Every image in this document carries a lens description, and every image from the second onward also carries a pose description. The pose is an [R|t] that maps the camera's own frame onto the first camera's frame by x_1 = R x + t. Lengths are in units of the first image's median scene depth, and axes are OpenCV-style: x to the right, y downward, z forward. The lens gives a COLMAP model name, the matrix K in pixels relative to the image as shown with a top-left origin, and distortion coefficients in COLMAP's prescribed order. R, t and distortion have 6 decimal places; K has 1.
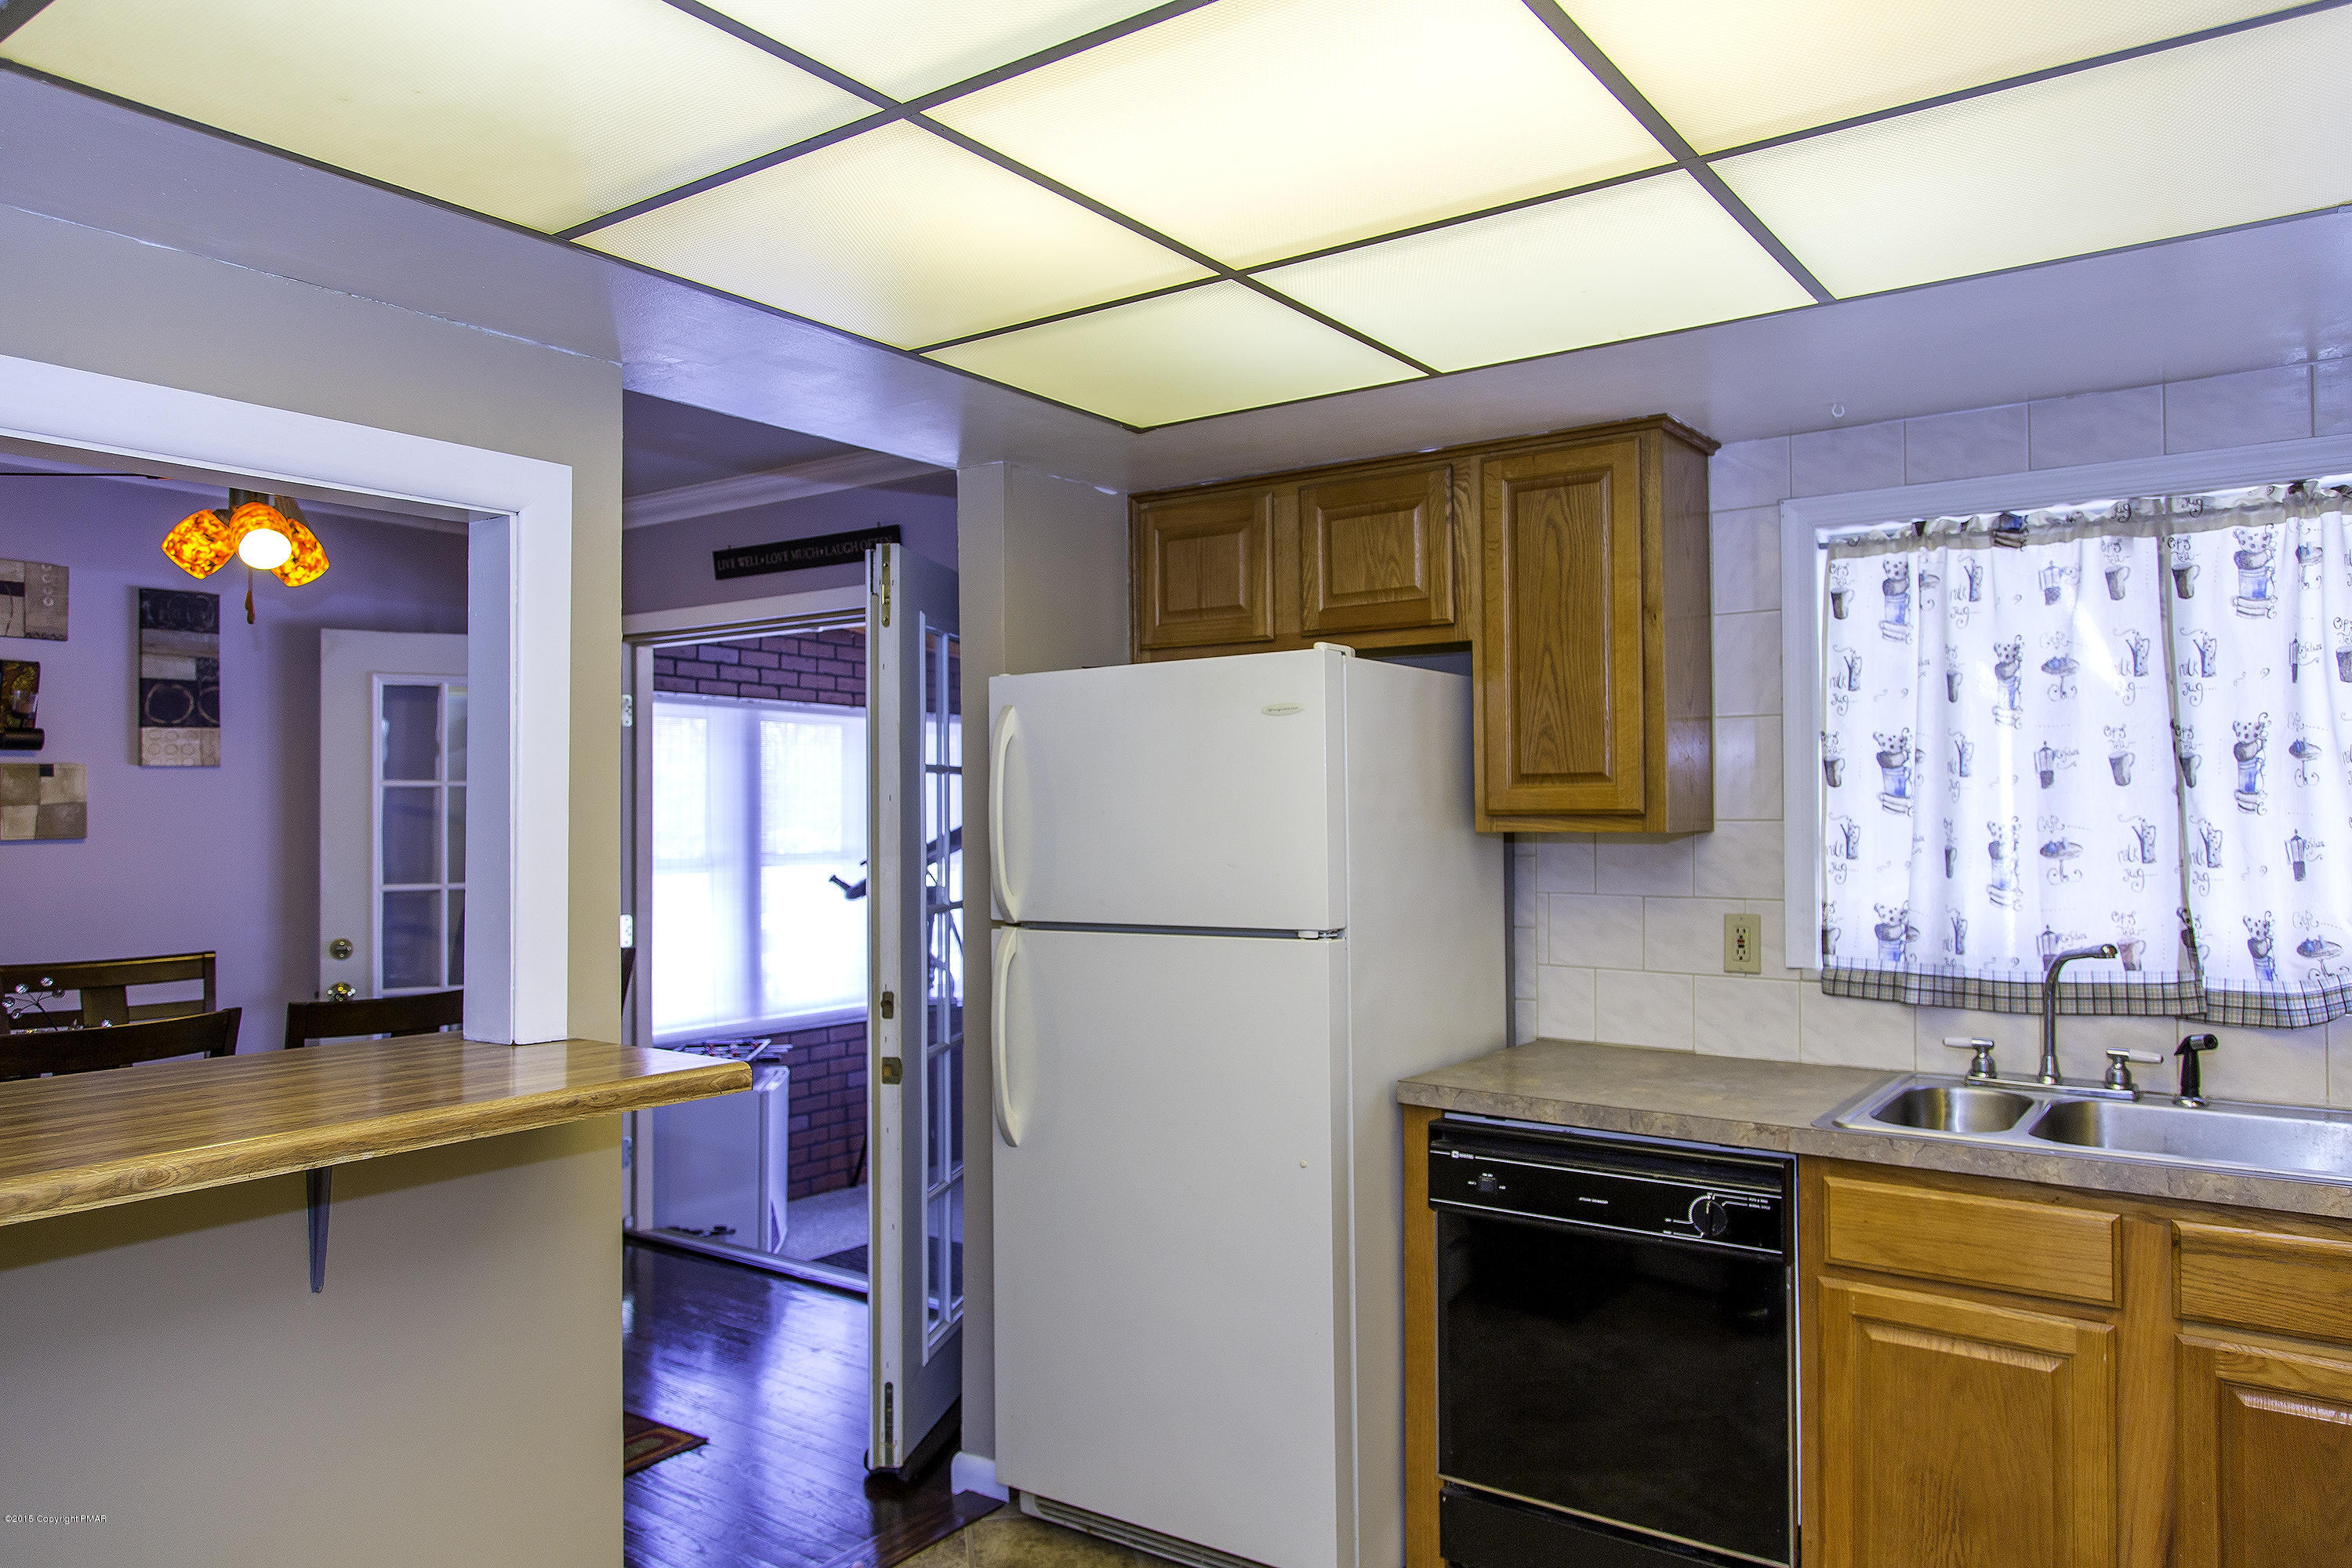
lens RADIAL K [[1582.2, 0, 1189.4], [0, 1582.2, 777.8], [0, 0, 1]] dist [0.004692, -0.006364]
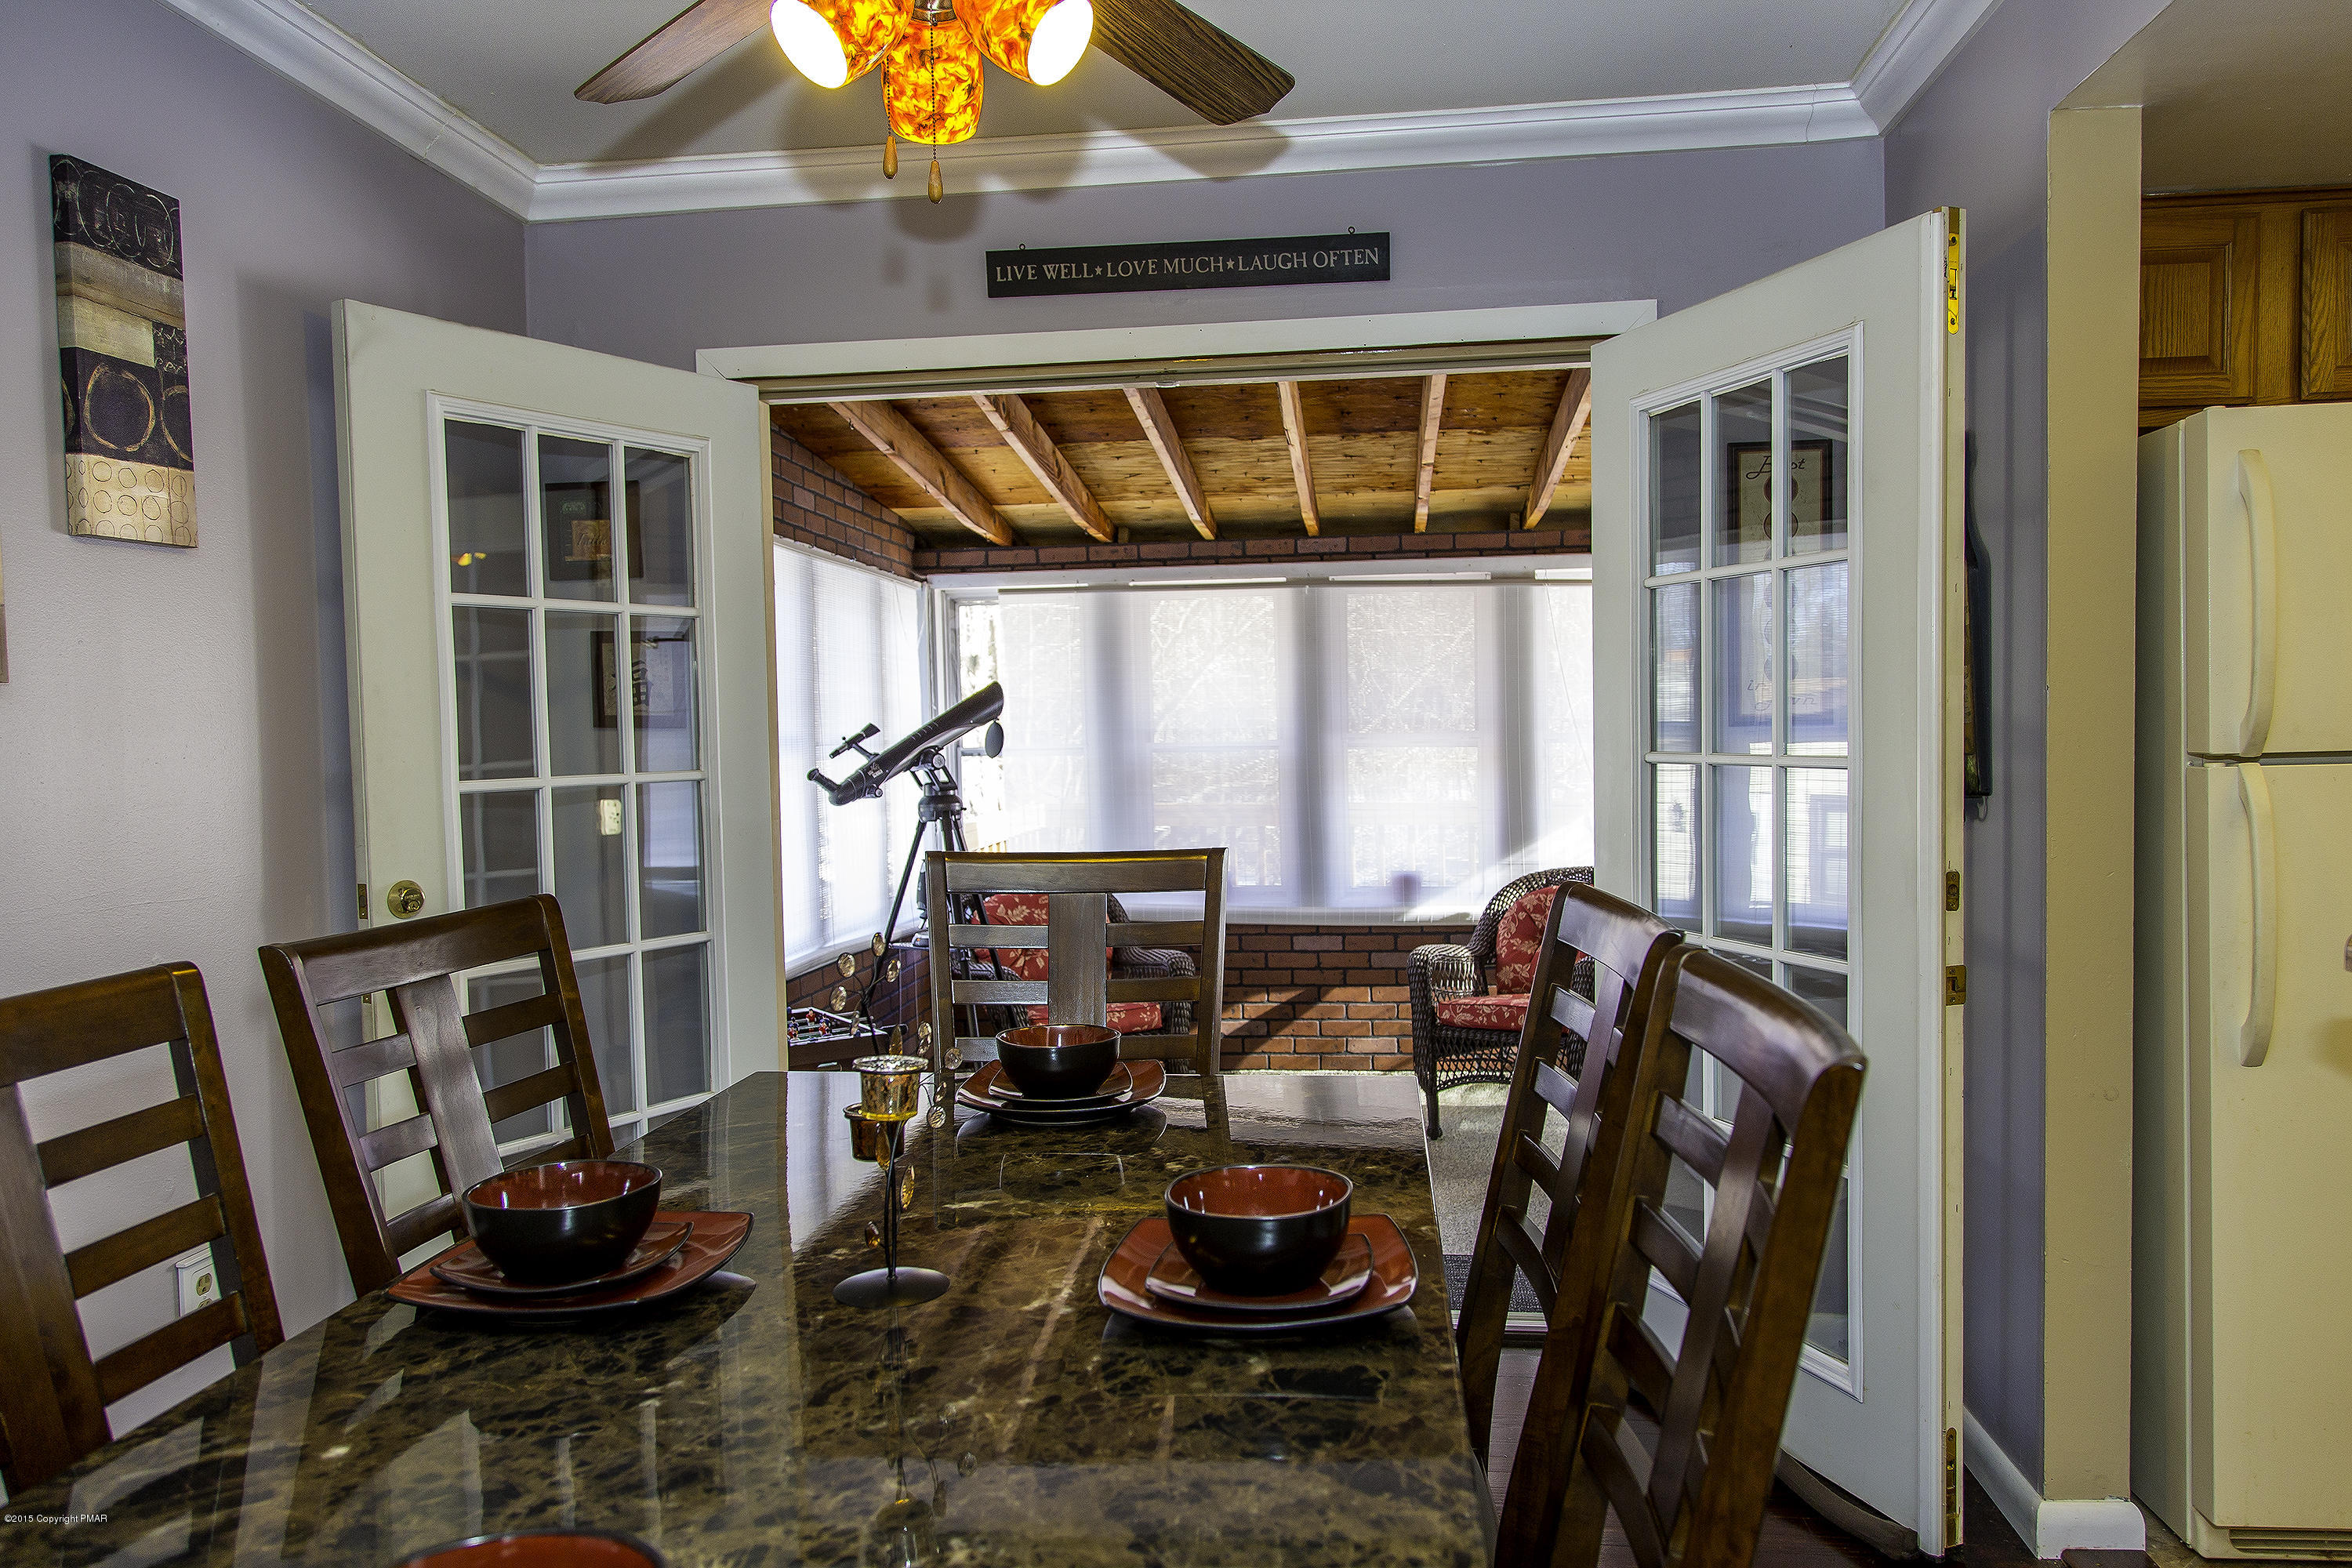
lens RADIAL K [[1582.2, 0, 1174.3], [0, 1582.2, 795.9], [0, 0, 1]] dist [0.004692, -0.006364]
pose [[0.876450, -0.036185, 0.480130, -0.591258], [0.007793, 0.998108, 0.060997, 0.042991], [-0.481429, -0.049720, 0.875074, 0.413259]]
